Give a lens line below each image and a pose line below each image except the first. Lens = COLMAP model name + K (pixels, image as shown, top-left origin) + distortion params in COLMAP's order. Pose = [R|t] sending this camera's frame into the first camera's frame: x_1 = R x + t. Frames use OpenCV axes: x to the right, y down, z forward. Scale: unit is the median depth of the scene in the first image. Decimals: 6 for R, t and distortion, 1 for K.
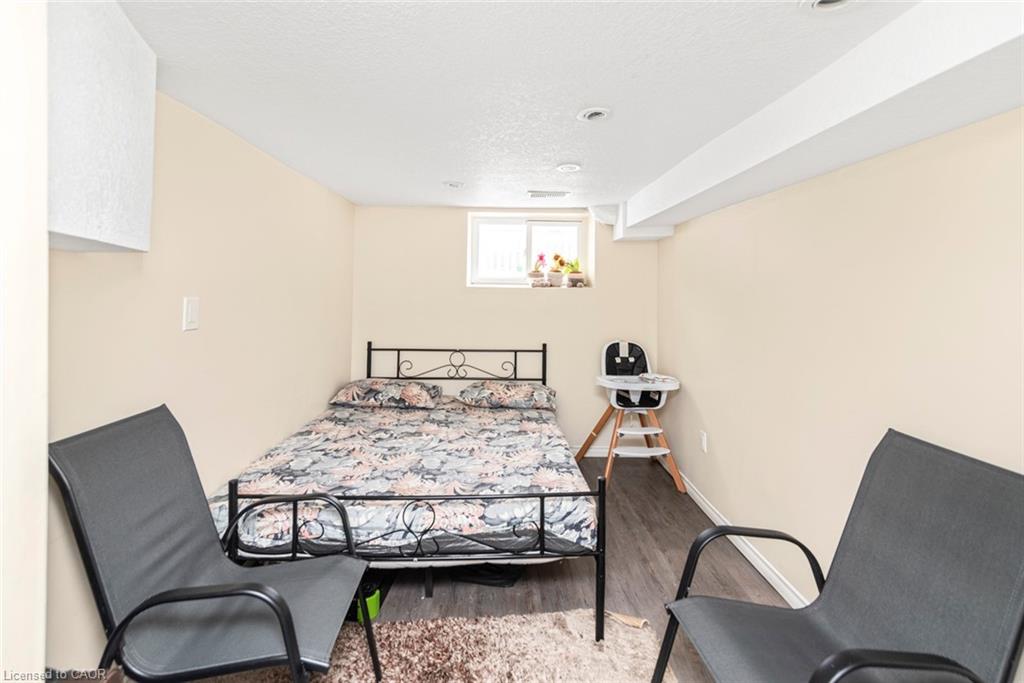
lens RADIAL K [[462.9, 0, 512.9], [0, 462.9, 340.6], [0, 0, 1]] dist [0.012681, -0.000881]
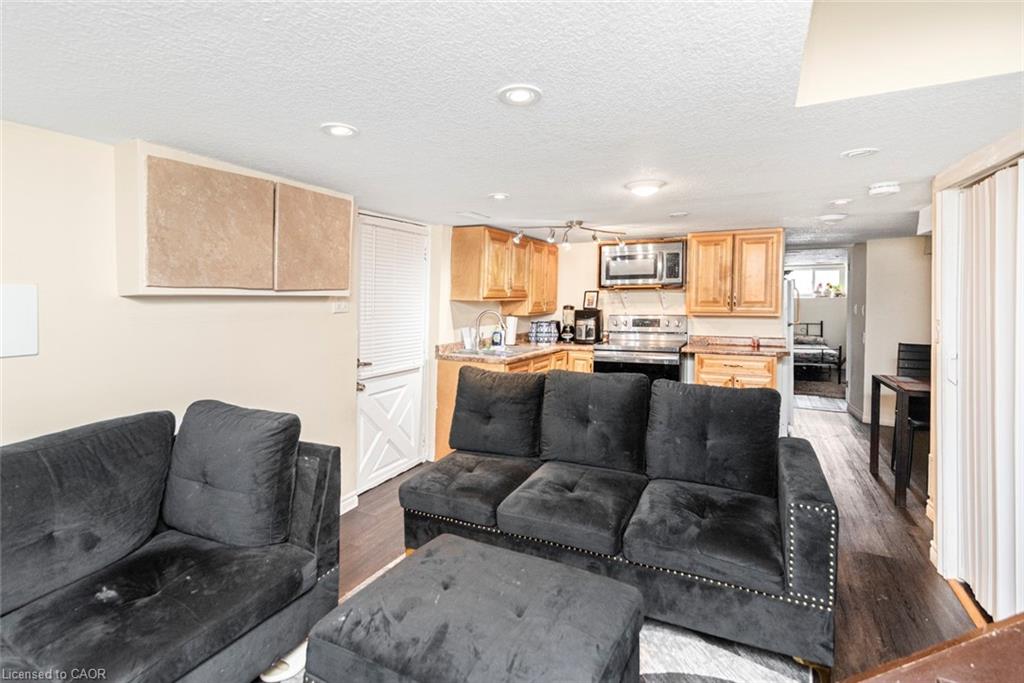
lens RADIAL K [[462.9, 0, 512.9], [0, 462.9, 340.6], [0, 0, 1]] dist [0.012681, -0.000881]
pose [[0.875610, 0.006095, -0.482979, -0.166924], [-0.008814, 0.999956, -0.003361, 0.129792], [0.482937, 0.007200, 0.875625, -1.878925]]
